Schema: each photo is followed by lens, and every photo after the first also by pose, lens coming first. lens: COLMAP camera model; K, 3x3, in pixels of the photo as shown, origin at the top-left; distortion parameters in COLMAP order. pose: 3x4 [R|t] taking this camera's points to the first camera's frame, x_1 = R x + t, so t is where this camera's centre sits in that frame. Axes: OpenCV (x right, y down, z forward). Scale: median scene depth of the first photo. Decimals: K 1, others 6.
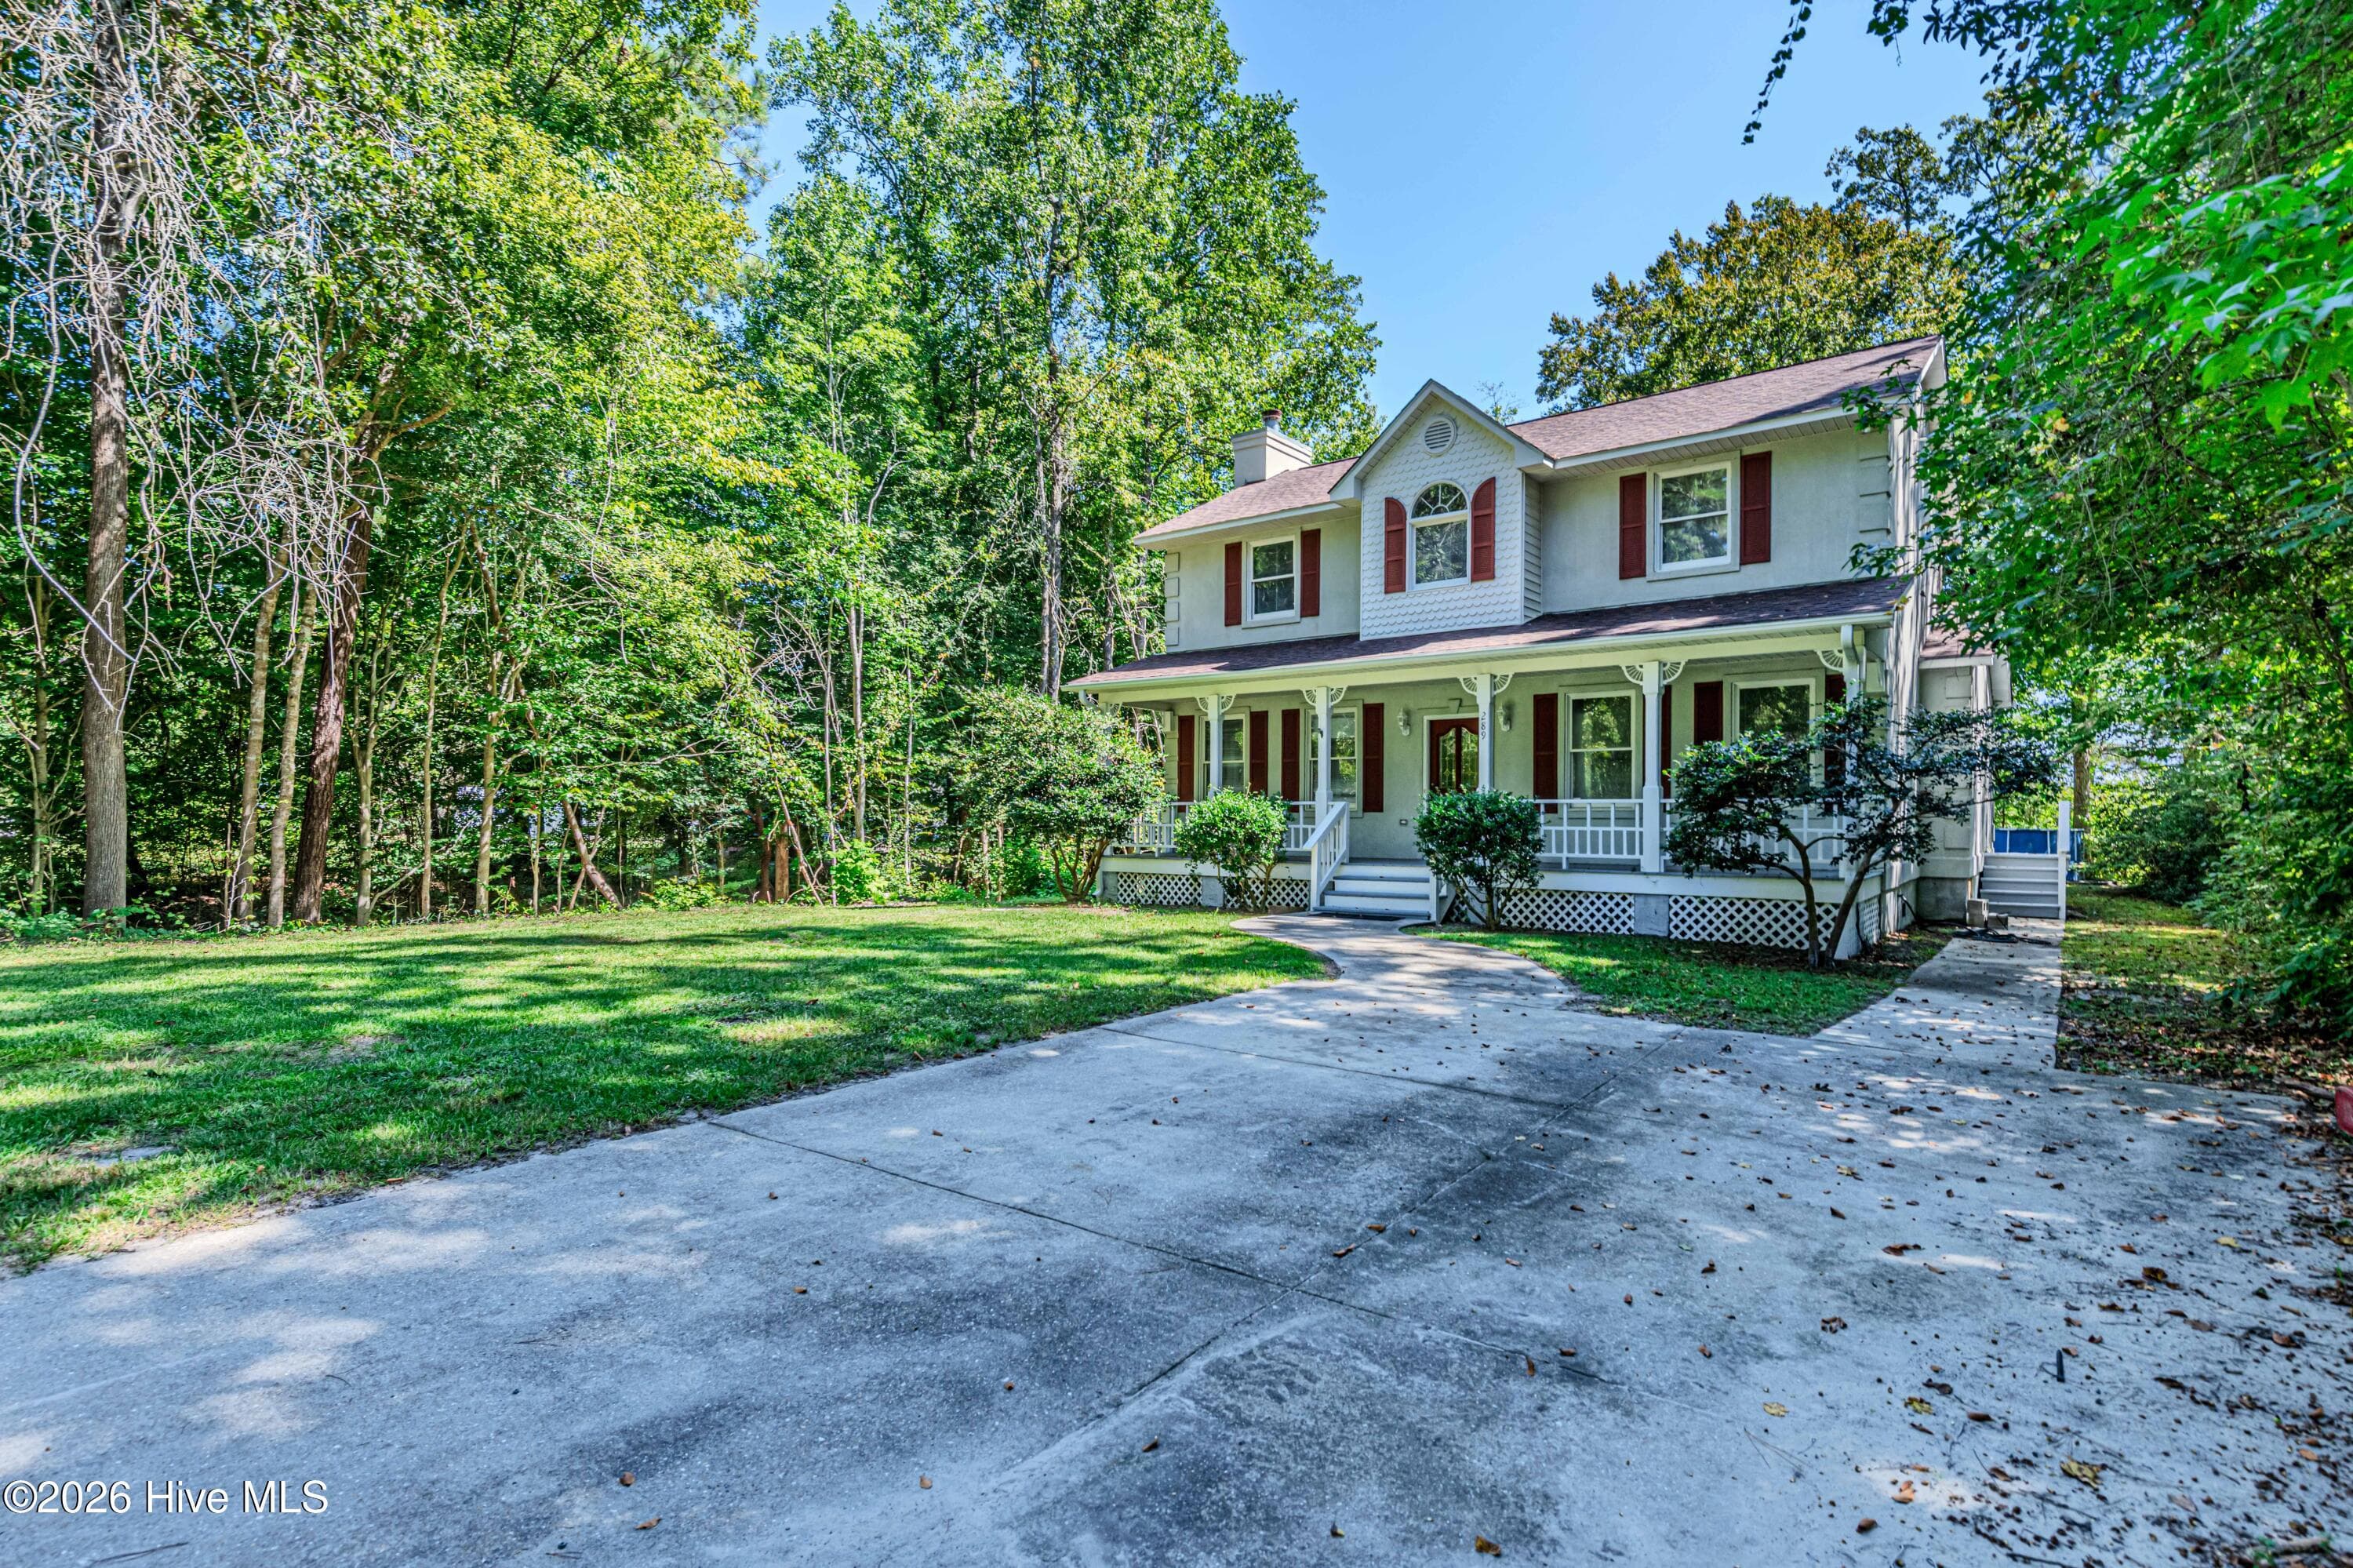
lens RADIAL K [[991.1, 0, 1170.0], [0, 991.1, 820.3], [0, 0, 1]] dist [0.003380, 0.000293]
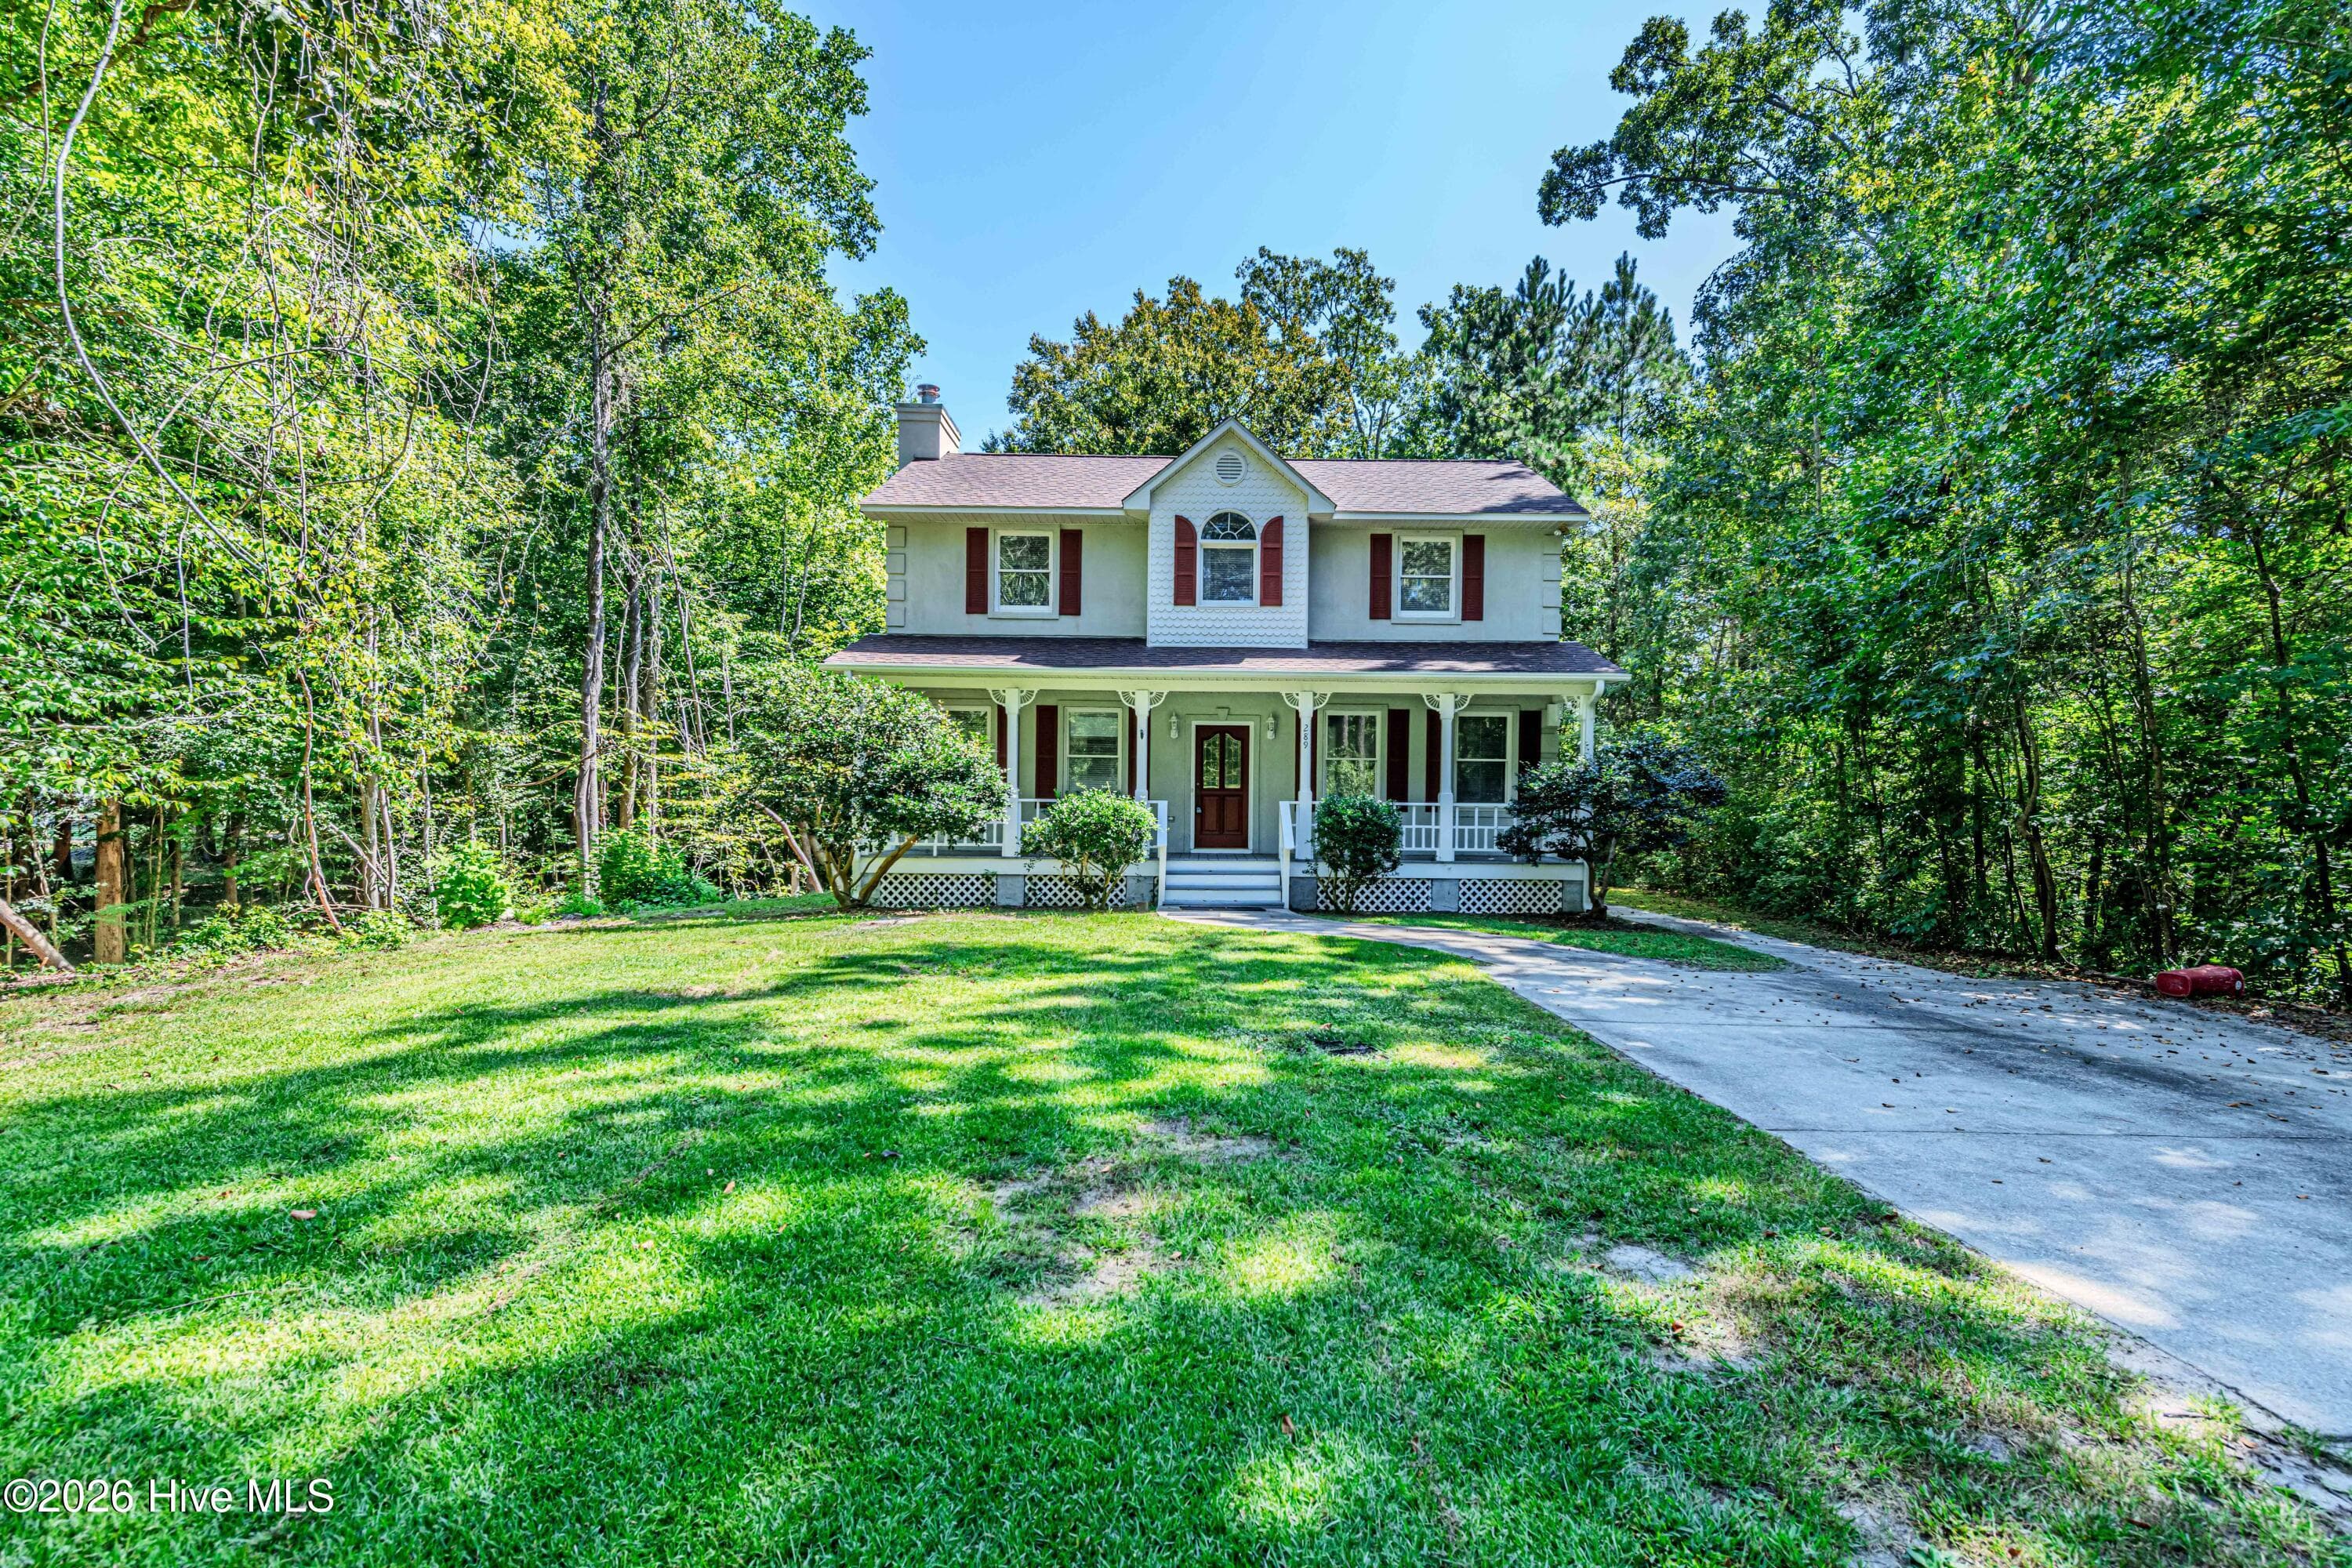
lens RADIAL K [[990.6, 0, 1169.5], [0, 990.6, 820.3], [0, 0, 1]] dist [0.003380, 0.000293]
pose [[0.842045, -0.002744, 0.539400, -0.393040], [-0.005405, 0.999894, 0.013525, -0.012000], [-0.539380, -0.014304, 0.841941, 0.107897]]
